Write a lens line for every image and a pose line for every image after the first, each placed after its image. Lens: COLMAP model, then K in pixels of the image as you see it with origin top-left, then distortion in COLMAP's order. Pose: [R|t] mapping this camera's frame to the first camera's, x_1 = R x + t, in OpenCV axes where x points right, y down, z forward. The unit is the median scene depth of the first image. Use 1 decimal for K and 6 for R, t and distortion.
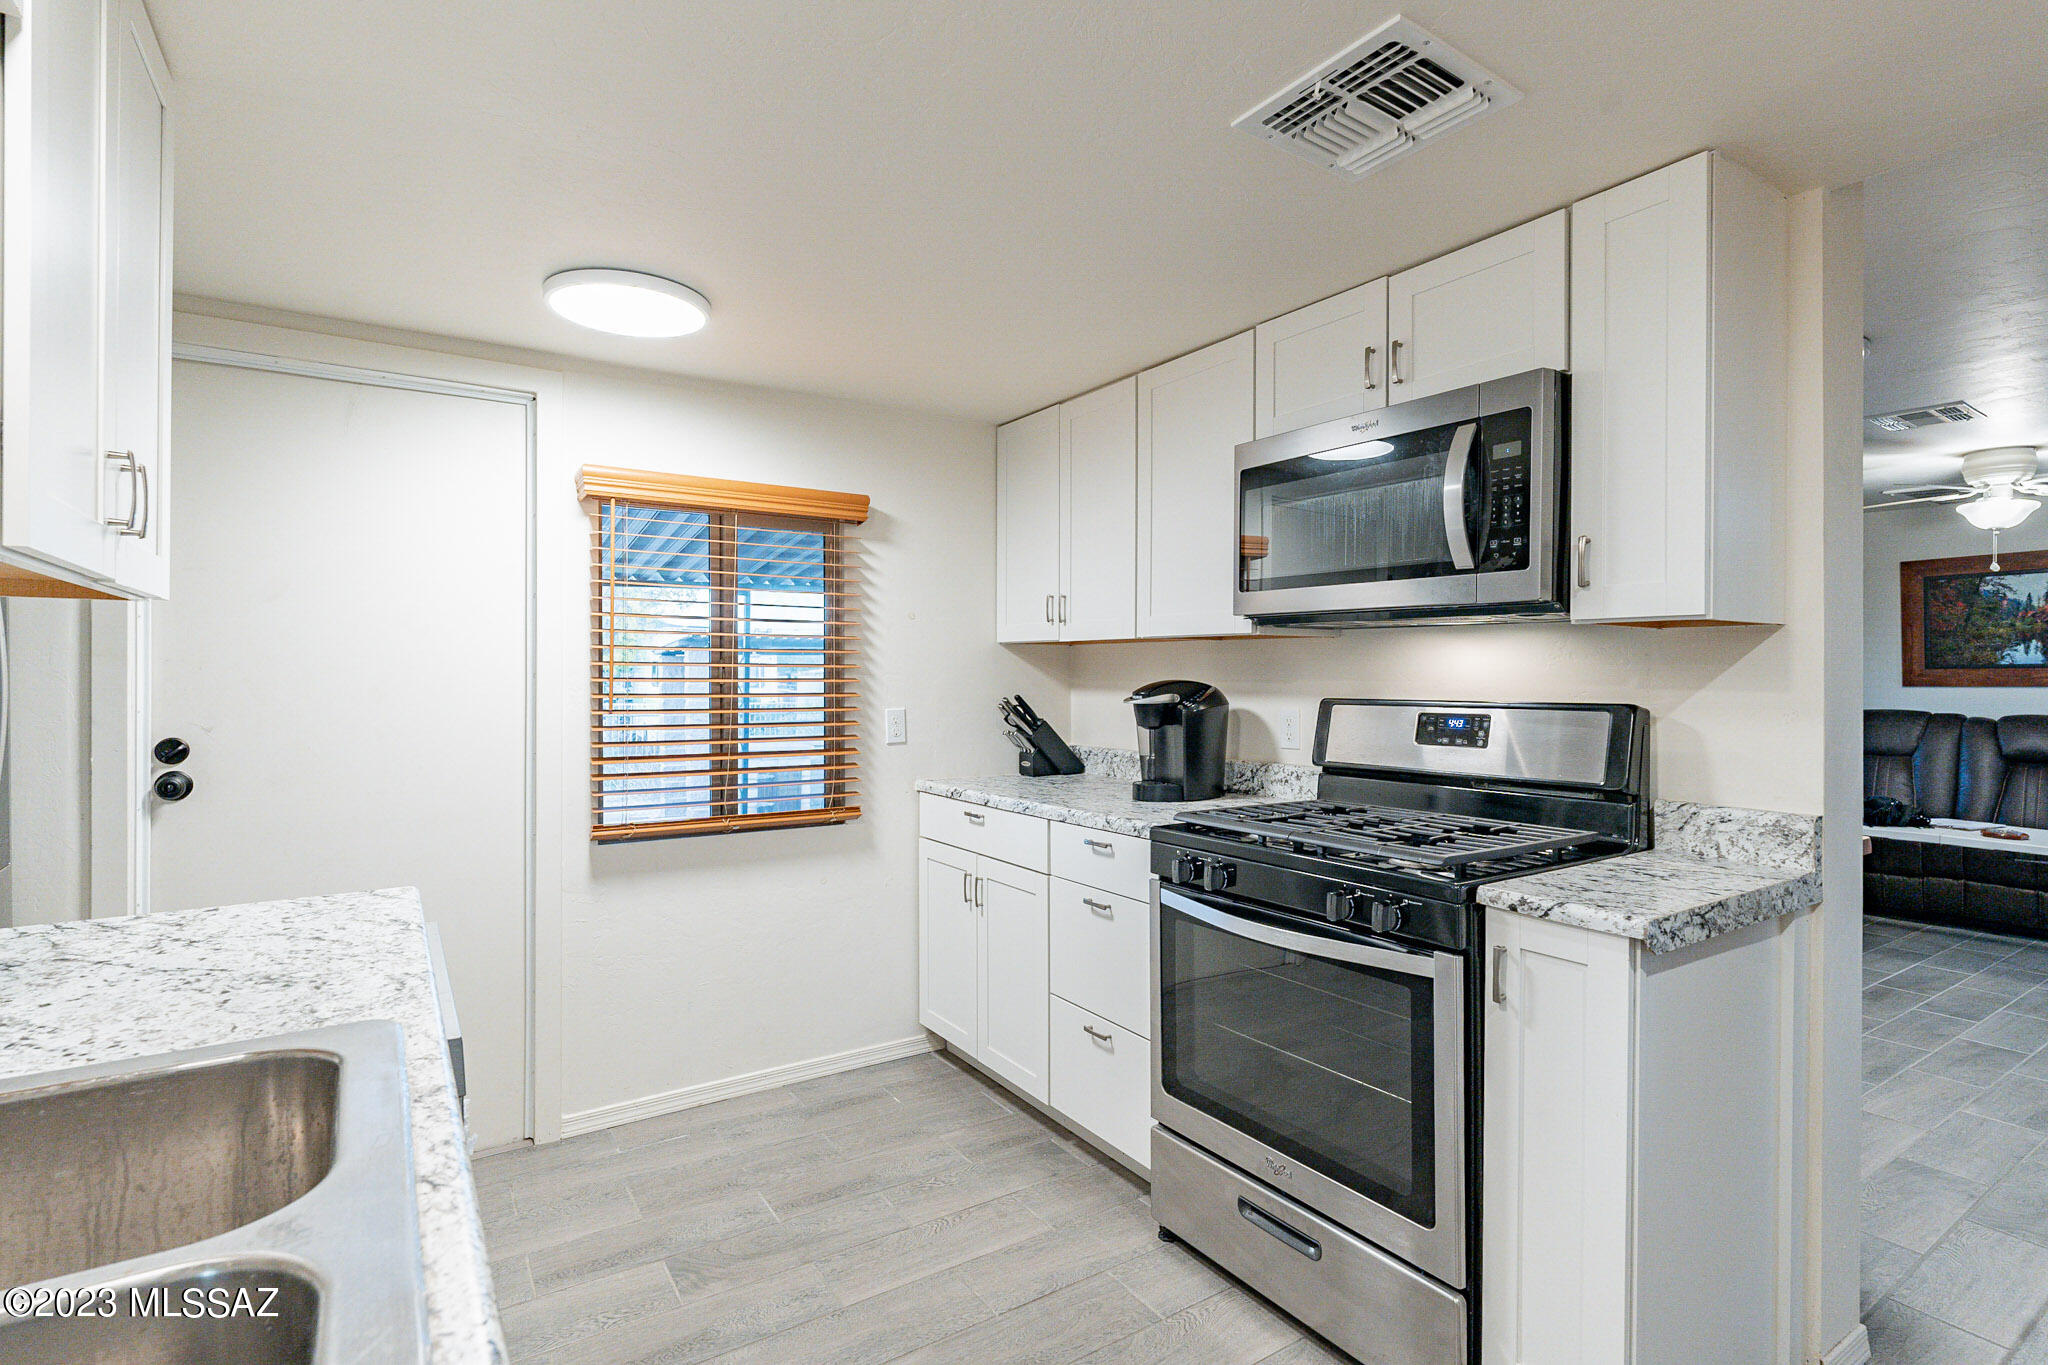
lens RADIAL K [[985.9, 0, 1024.0], [0, 985.9, 675.4], [0, 0, 1]] dist [0.000539, -0.000506]
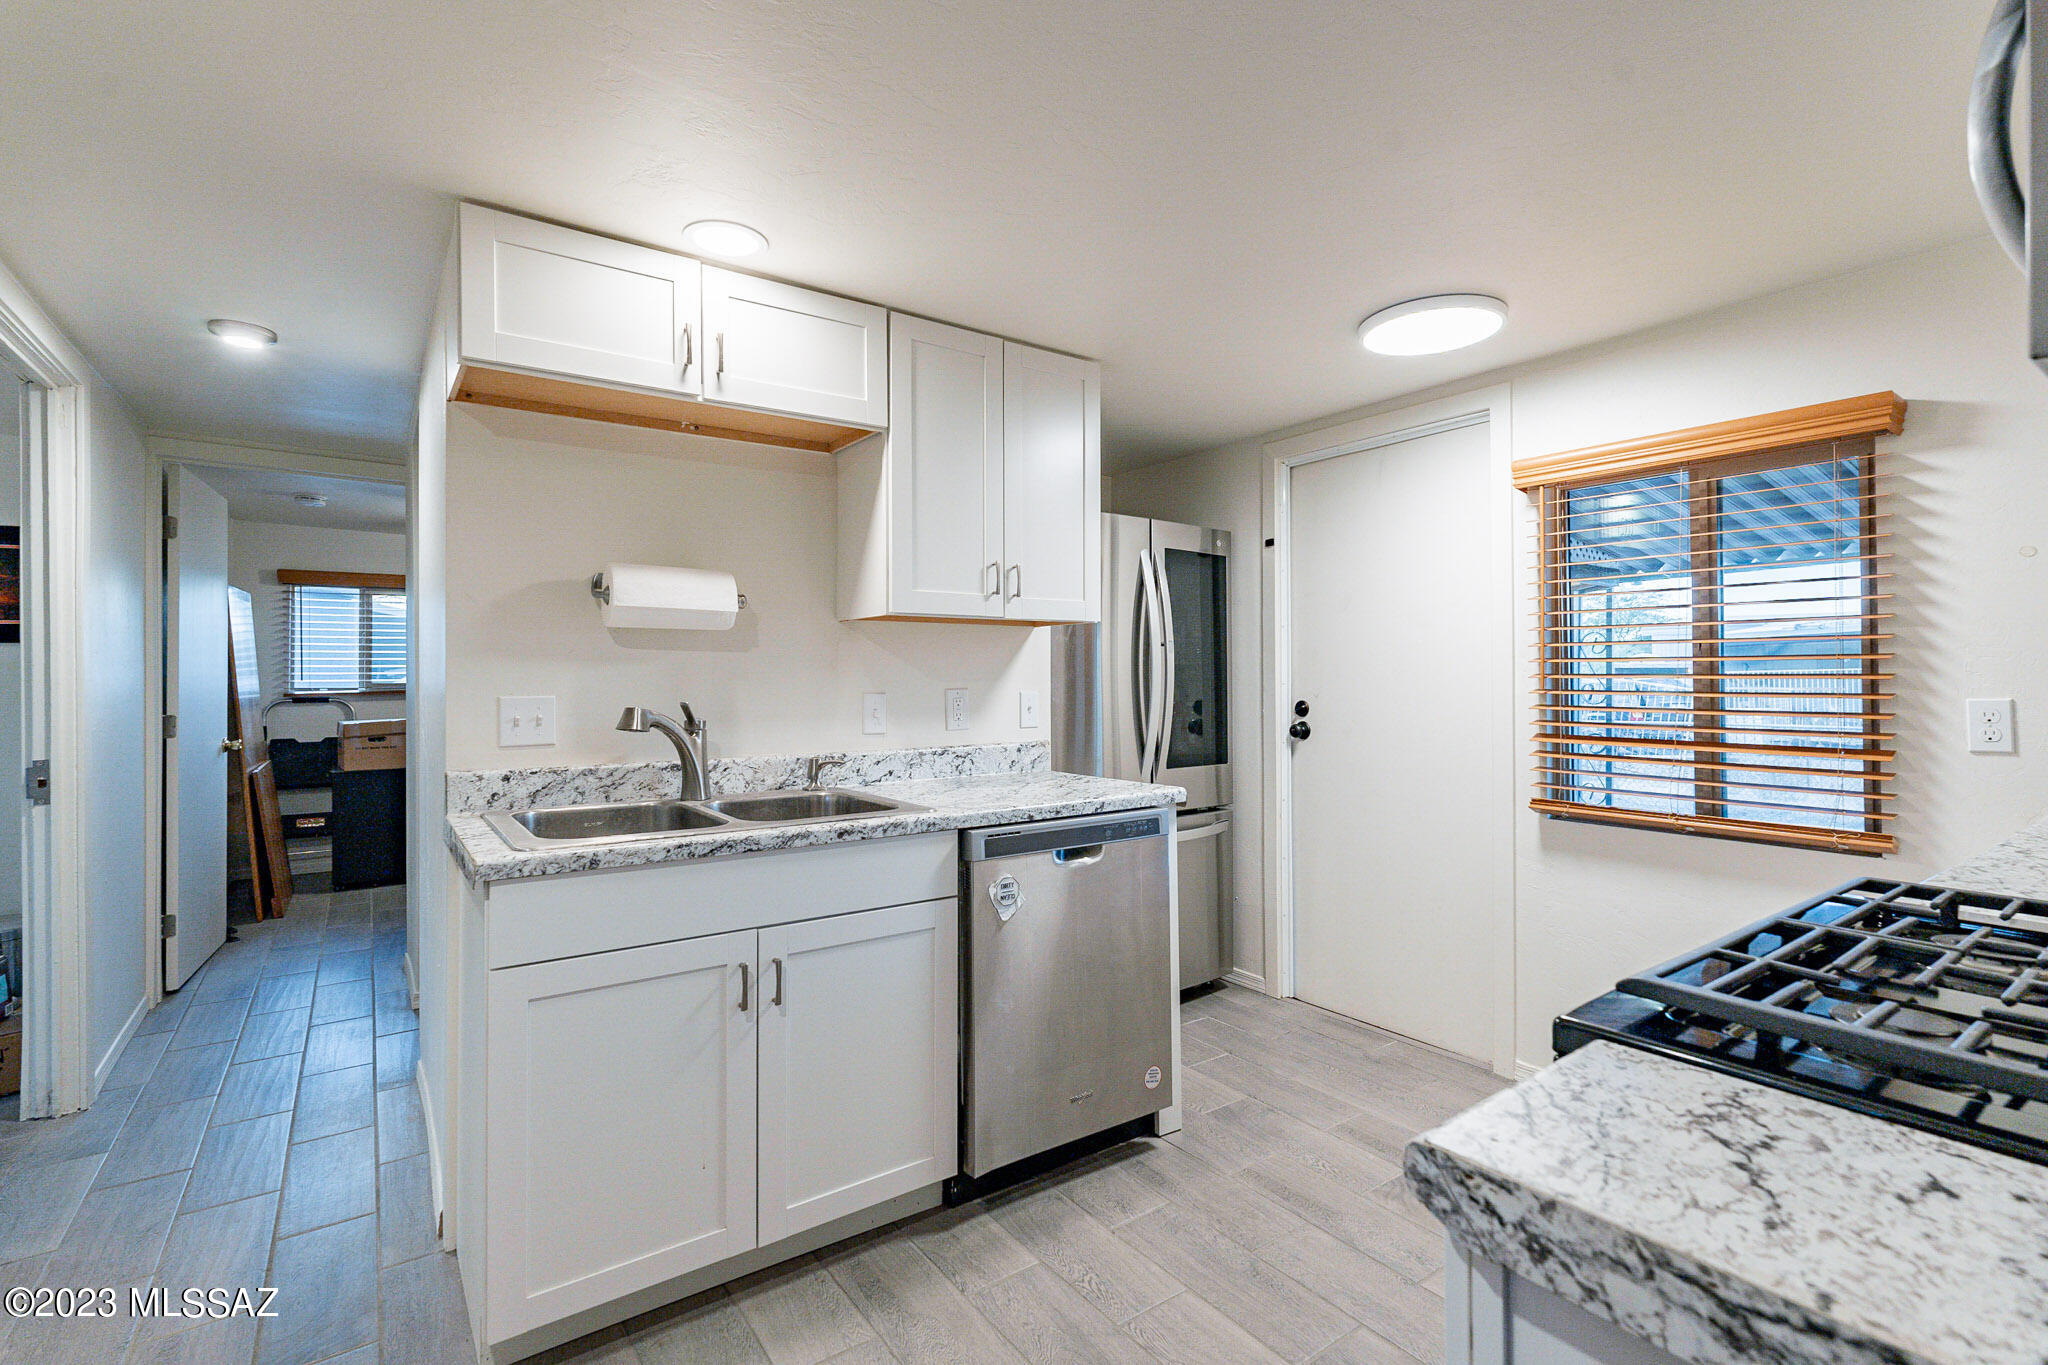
lens RADIAL K [[927.1, 0, 1025.2], [0, 927.1, 674.2], [0, 0, 1]] dist [-0.000193, -0.000083]
pose [[0.039914, -0.004090, -0.999195, 0.565098], [0.006128, 0.999974, -0.003849, 0.020723], [0.999184, -0.005970, 0.039938, 0.434953]]
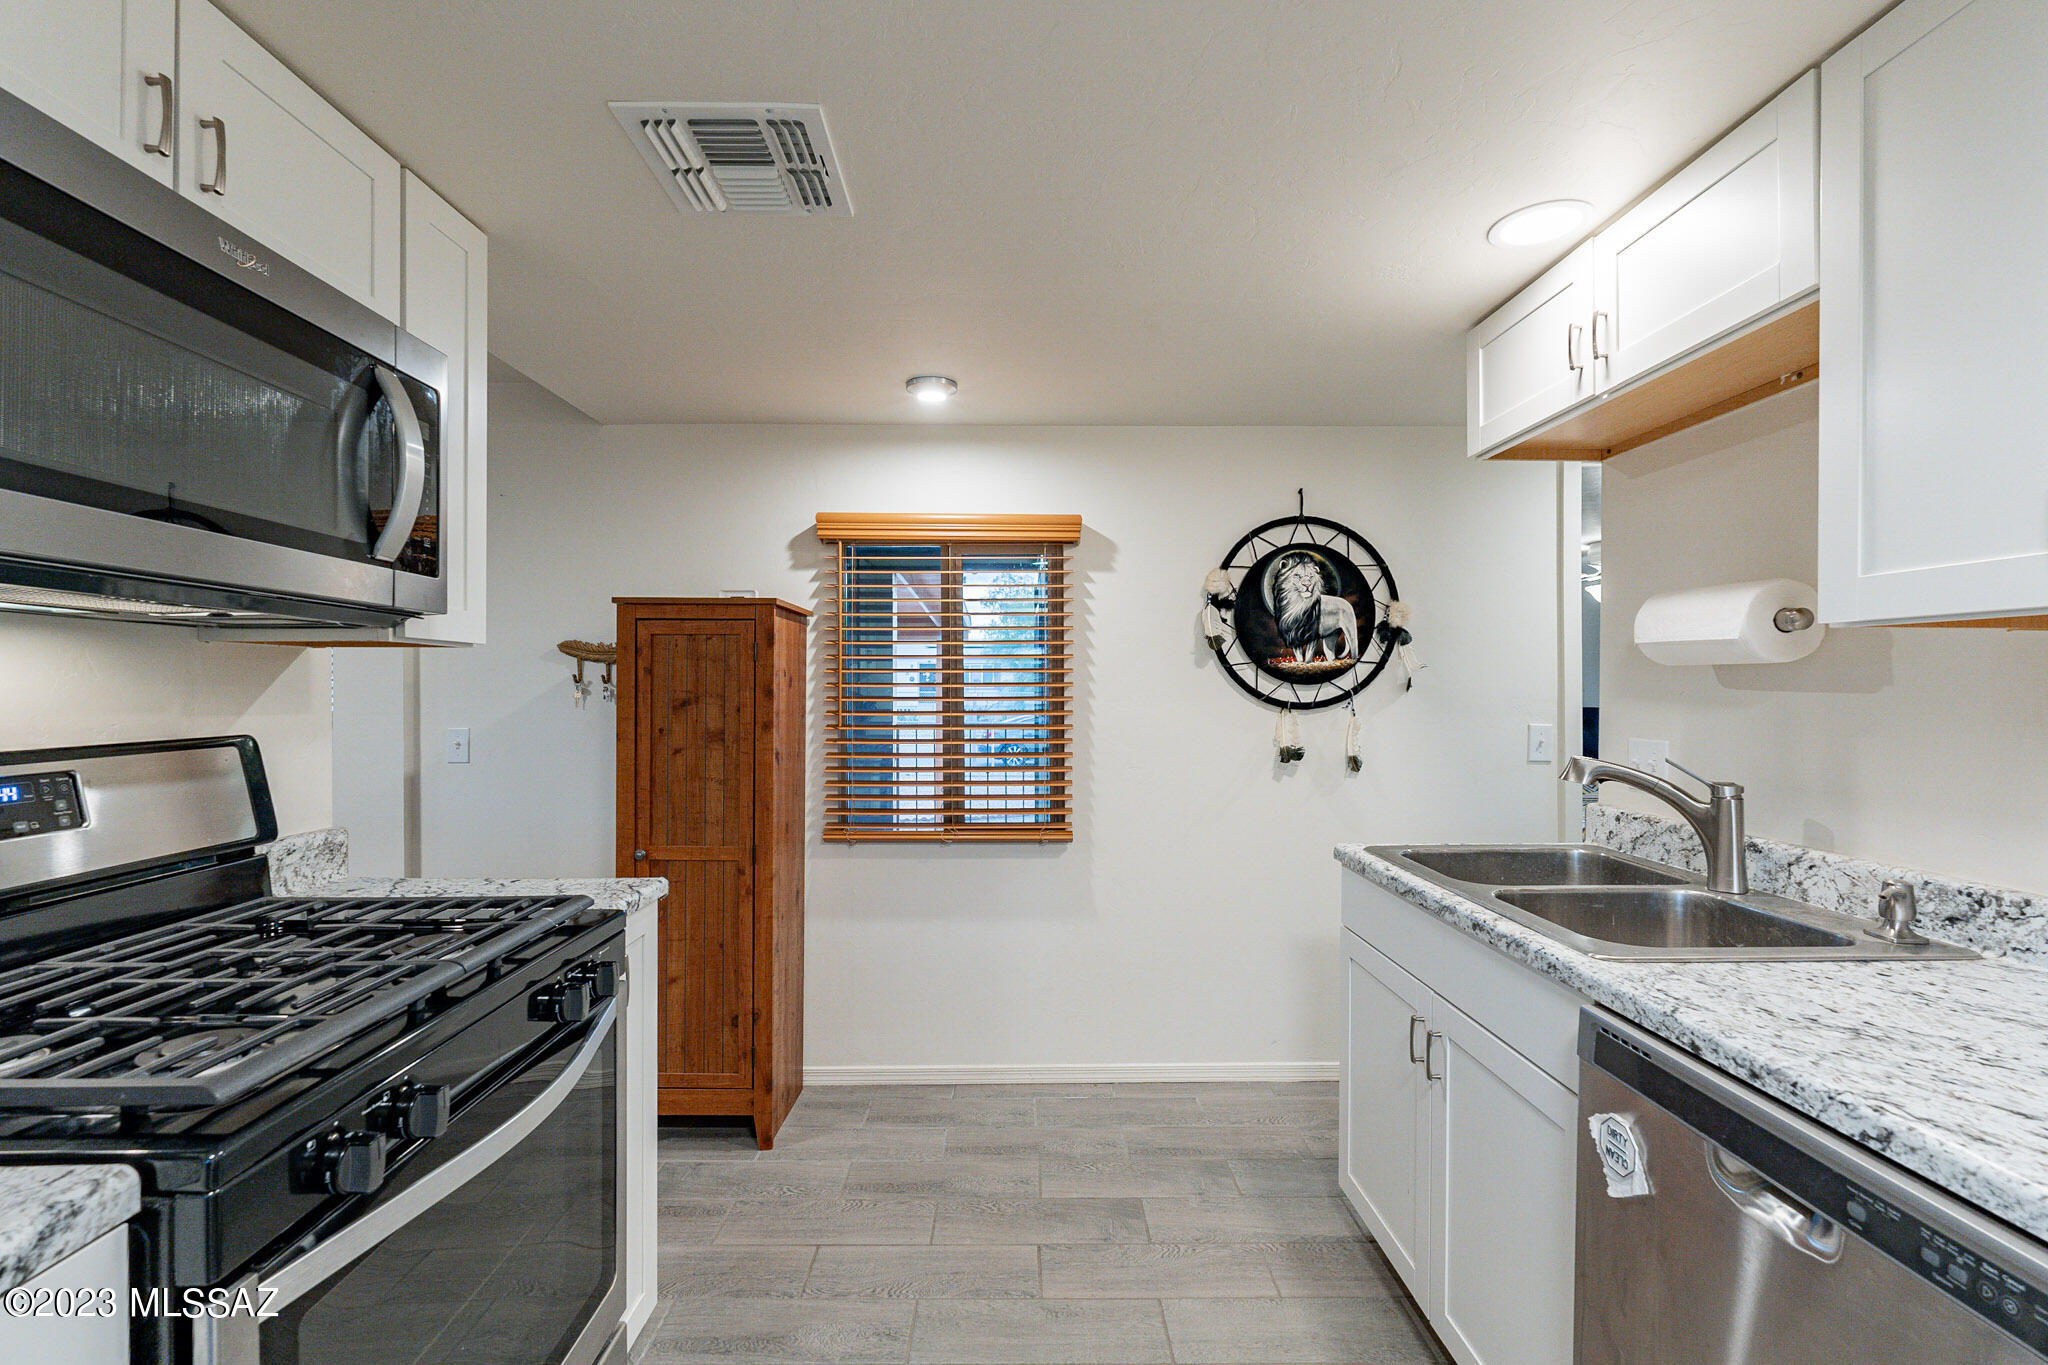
lens RADIAL K [[892.2, 0, 1028.5], [0, 892.2, 690.3], [0, 0, 1]] dist [-0.005059, 0.000098]
pose [[-0.847903, -0.005380, 0.530125, -0.240463], [-0.003480, 0.999983, 0.004582, -0.009755], [-0.530140, 0.002040, -0.847907, 0.959999]]
